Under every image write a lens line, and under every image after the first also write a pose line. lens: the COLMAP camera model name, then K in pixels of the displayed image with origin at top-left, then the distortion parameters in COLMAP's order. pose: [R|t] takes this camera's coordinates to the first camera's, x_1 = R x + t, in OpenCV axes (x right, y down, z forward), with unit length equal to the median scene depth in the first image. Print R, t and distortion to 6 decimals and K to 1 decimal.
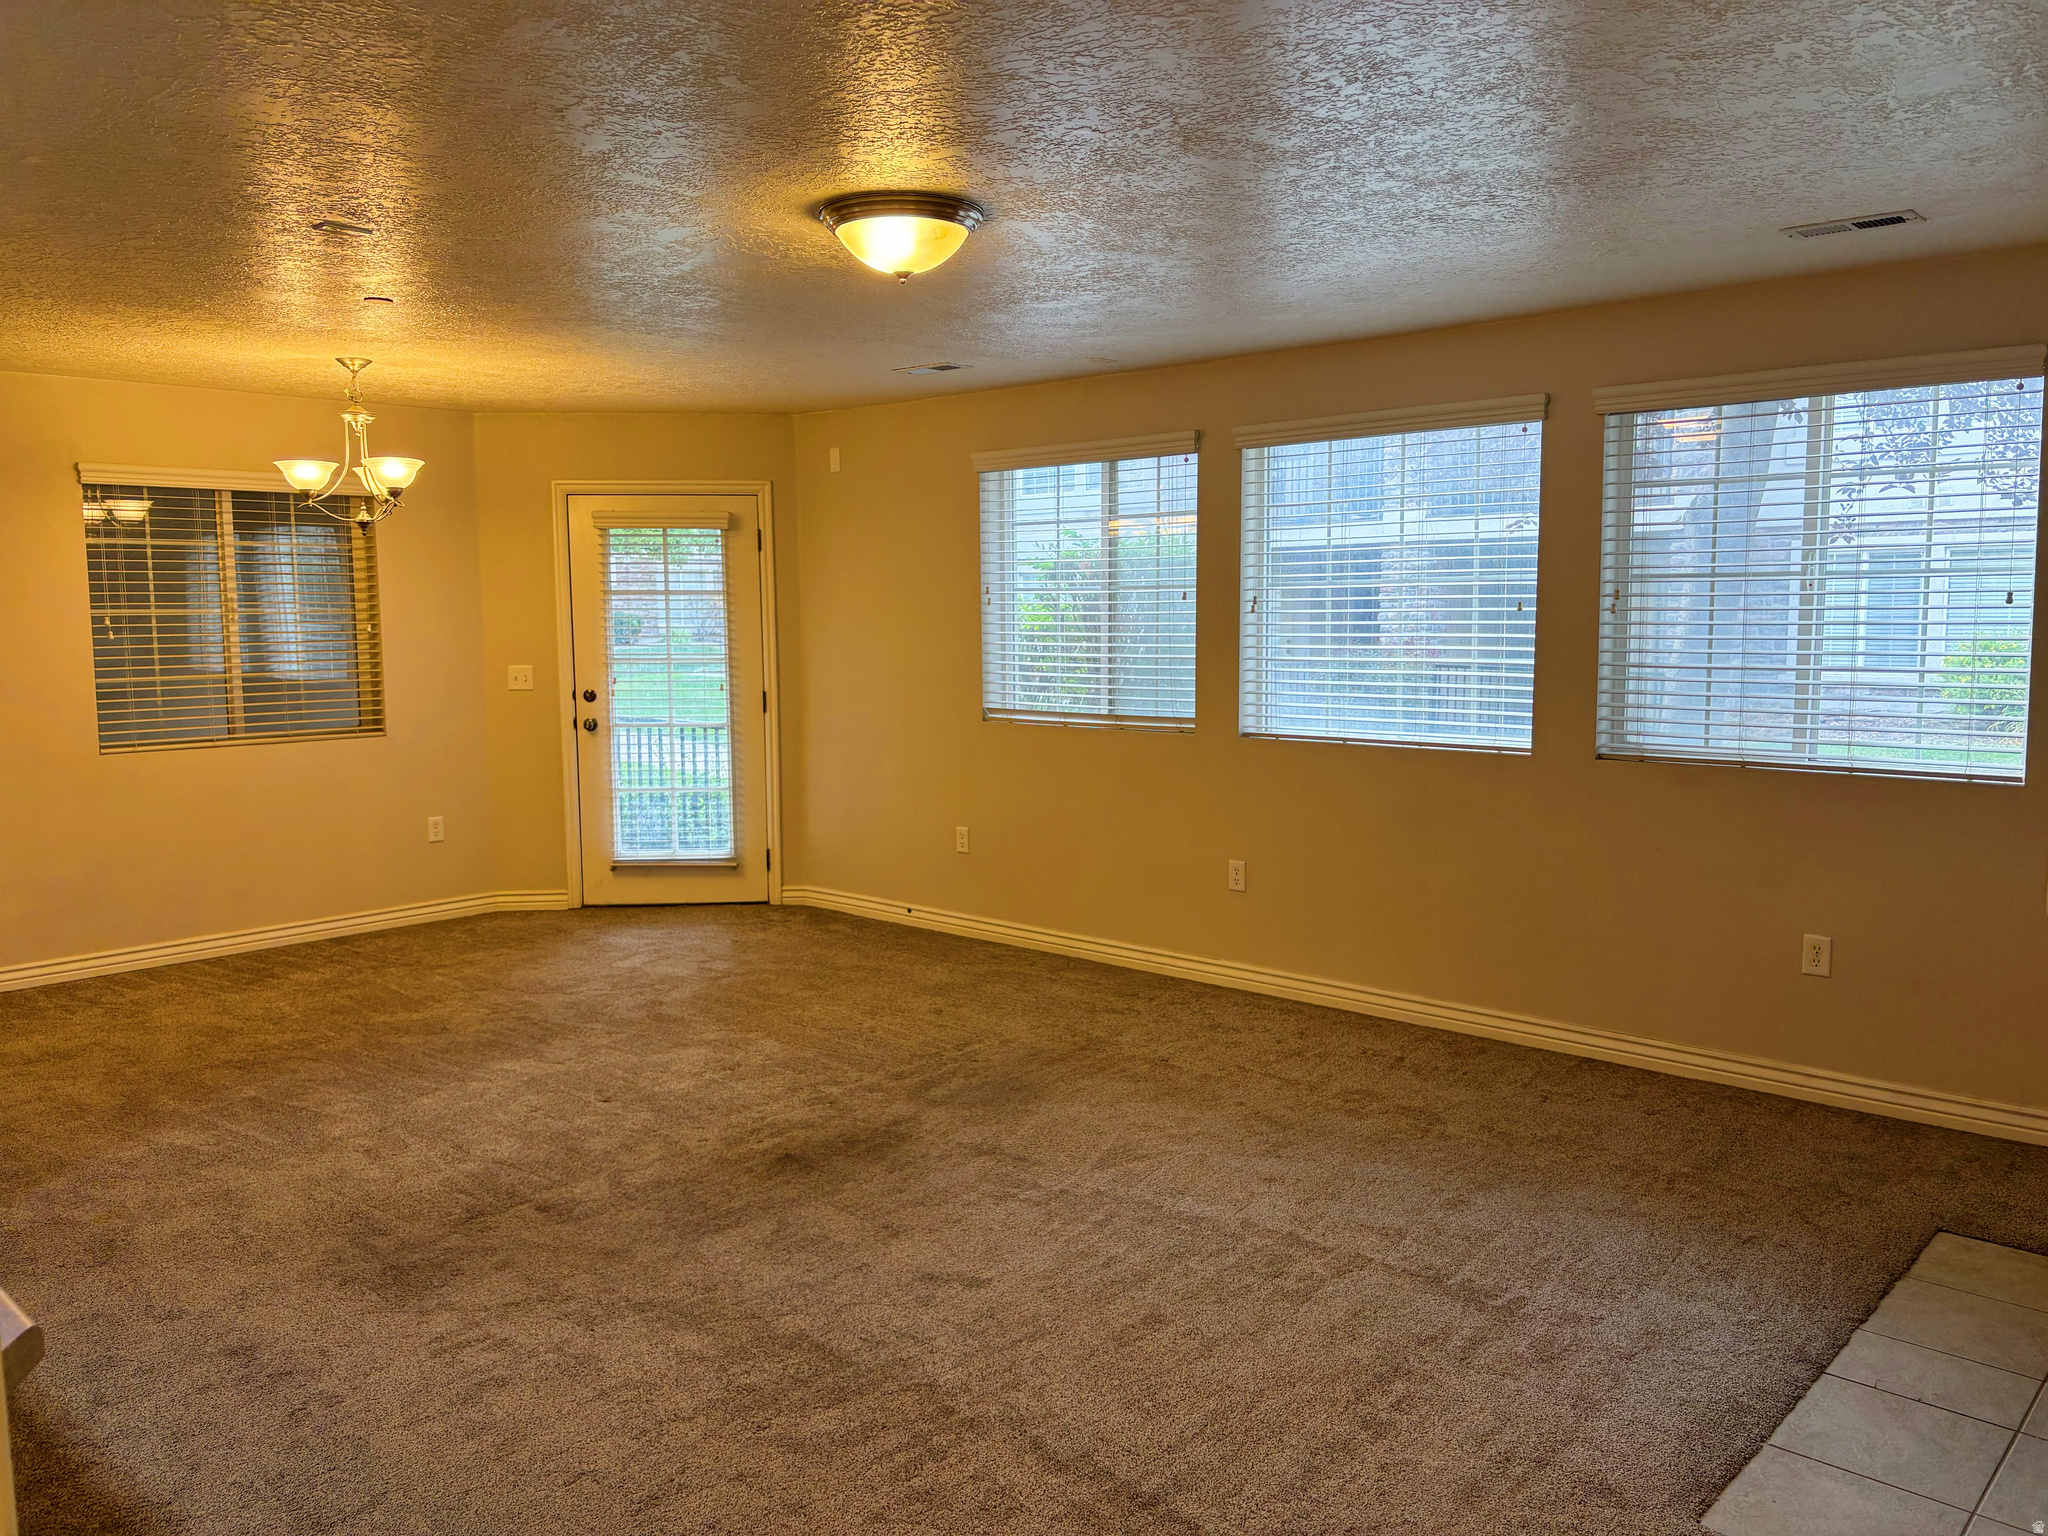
lens RADIAL K [[1522.5, 0, 1024.0], [0, 1522.5, 768.0], [0, 0, 1]] dist [0.020977, -0.000970]
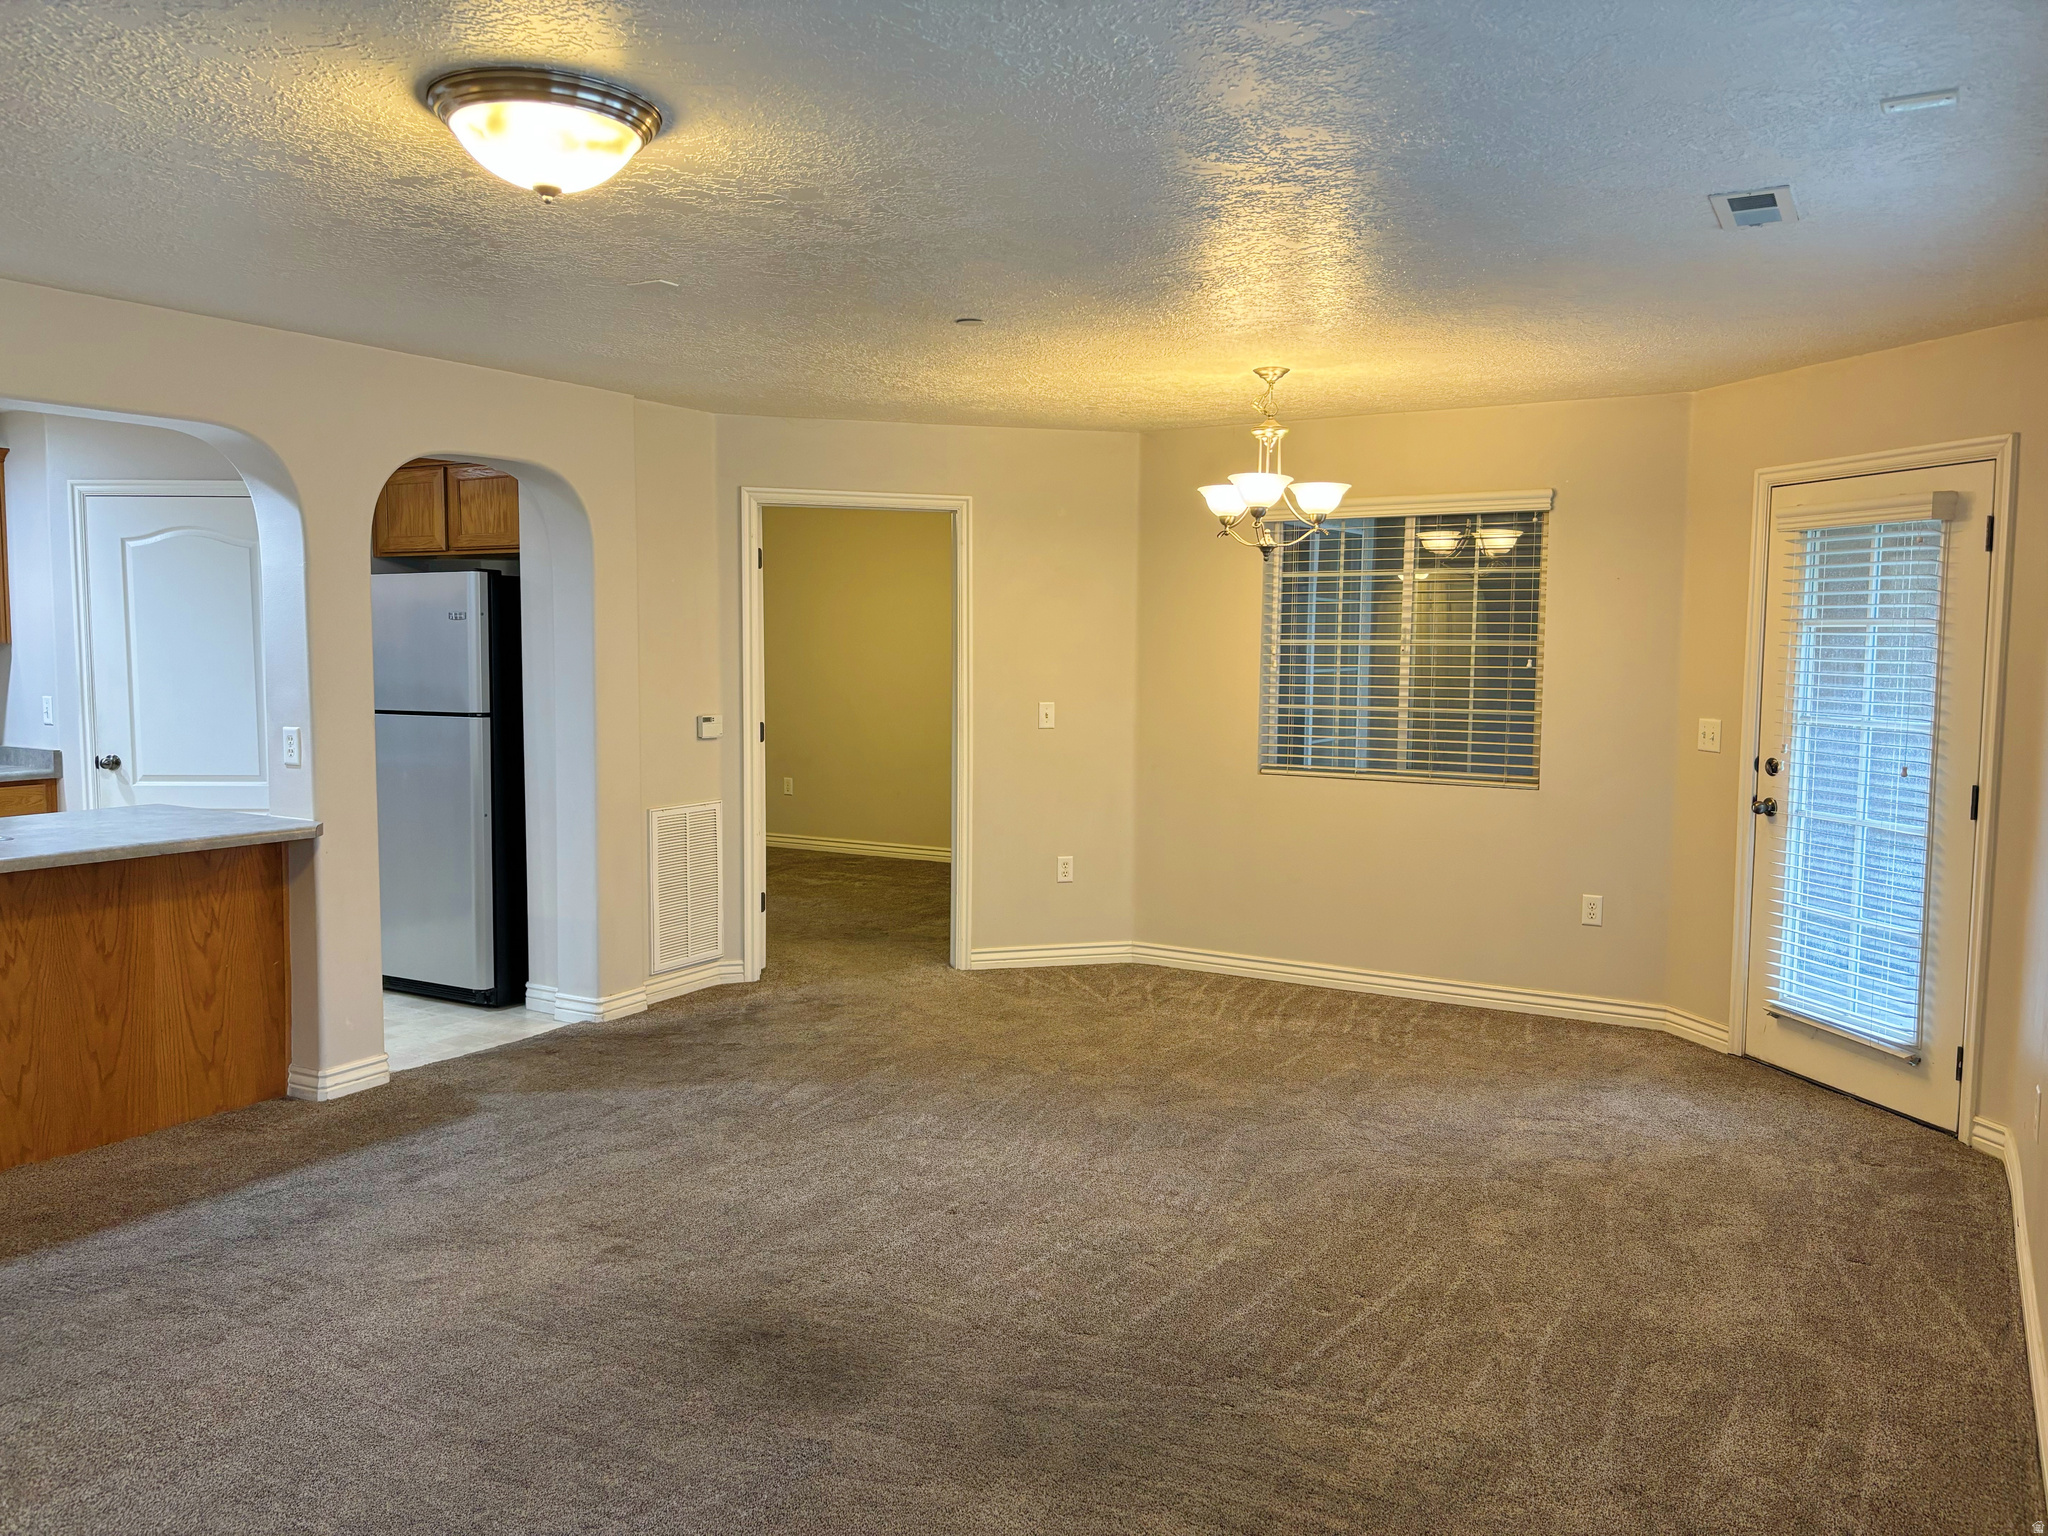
lens RADIAL K [[1522.5, 0, 1024.0], [0, 1522.5, 768.0], [0, 0, 1]] dist [0.020977, -0.000970]
pose [[0.221928, 0.092153, -0.970699, 0.421647], [-0.112549, 0.991291, 0.068376, -0.071812], [0.968546, 0.094076, 0.230367, 0.635447]]
